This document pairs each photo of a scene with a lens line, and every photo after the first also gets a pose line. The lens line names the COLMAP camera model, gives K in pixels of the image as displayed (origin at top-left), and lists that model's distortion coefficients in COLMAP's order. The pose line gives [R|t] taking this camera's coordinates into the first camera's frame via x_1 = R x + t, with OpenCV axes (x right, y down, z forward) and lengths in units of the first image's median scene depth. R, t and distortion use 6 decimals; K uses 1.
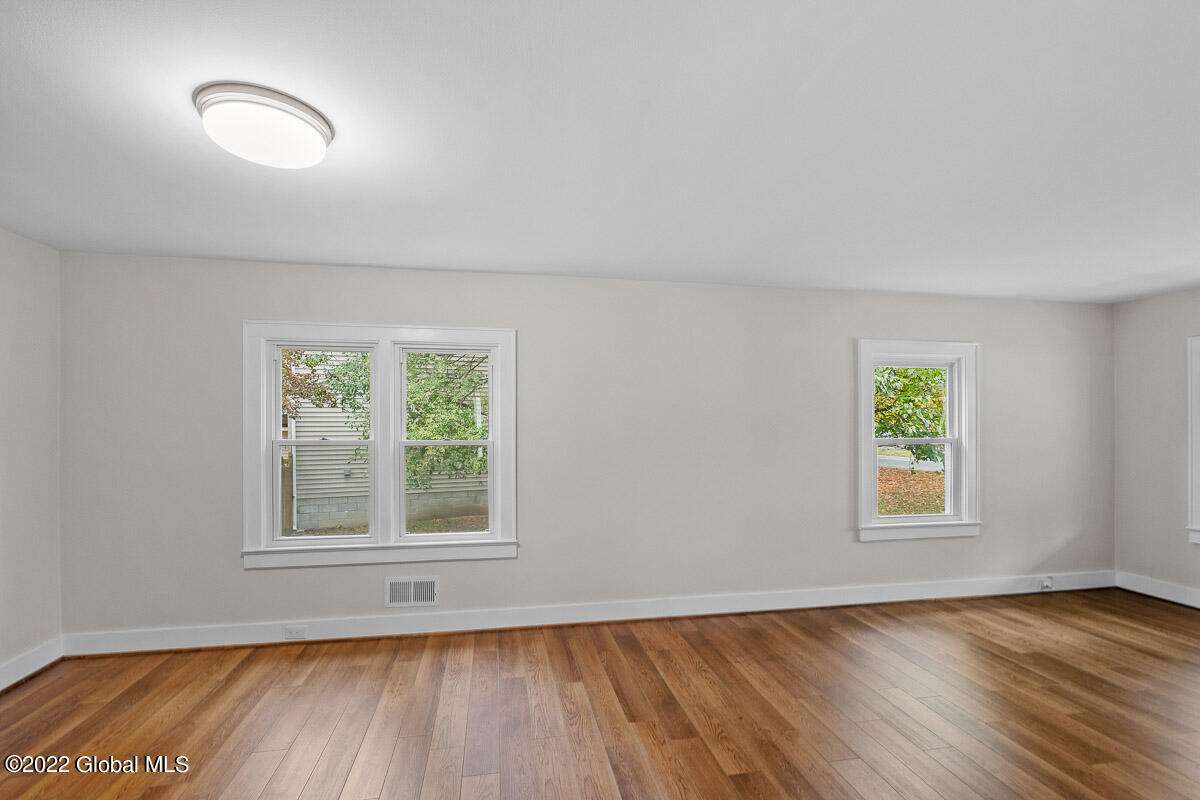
lens RADIAL K [[555.8, 0, 601.0], [0, 555.8, 426.3], [0, 0, 1]] dist [0.000878, 0.000317]
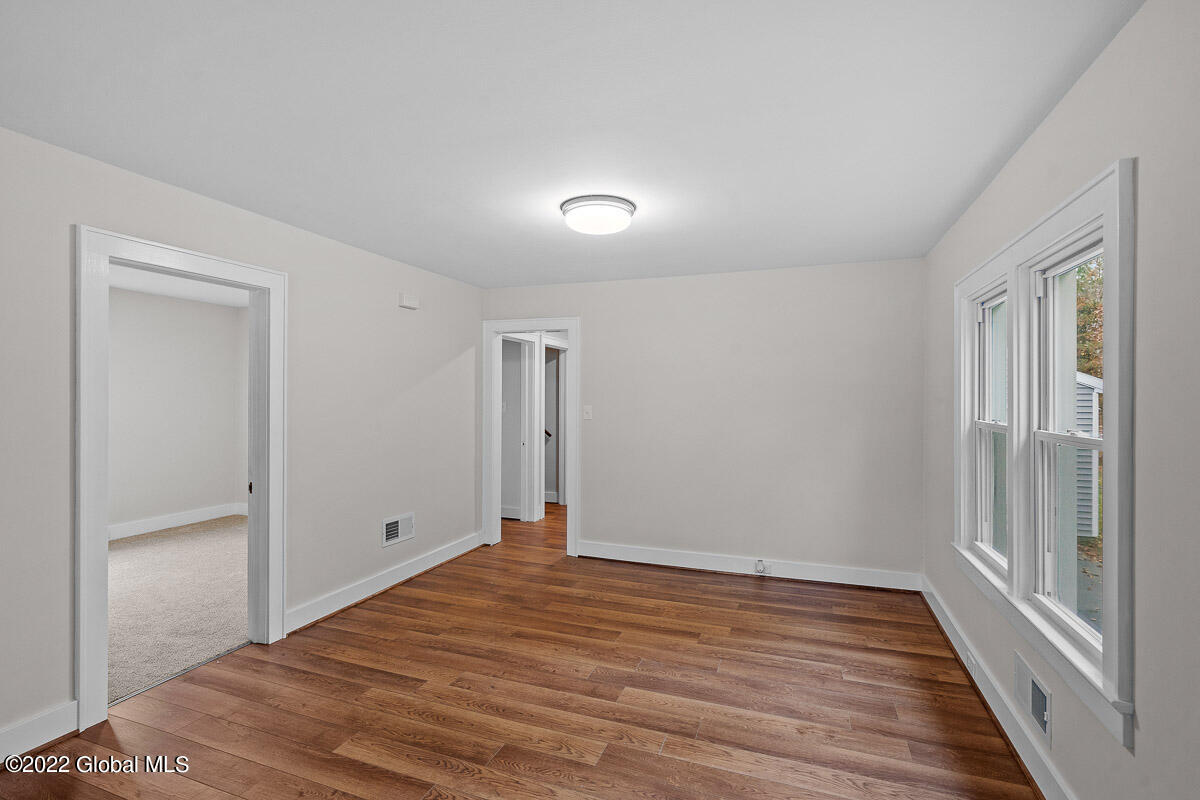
lens RADIAL K [[542.1, 0, 600.0], [0, 542.1, 400.0], [0, 0, 1]] dist [-0.000196, 0.000177]
pose [[-0.524613, 0.002679, -0.851337, 0.447488], [-0.001075, 0.999992, 0.003810, -0.011389], [0.851340, 0.002913, -0.524606, 1.094829]]
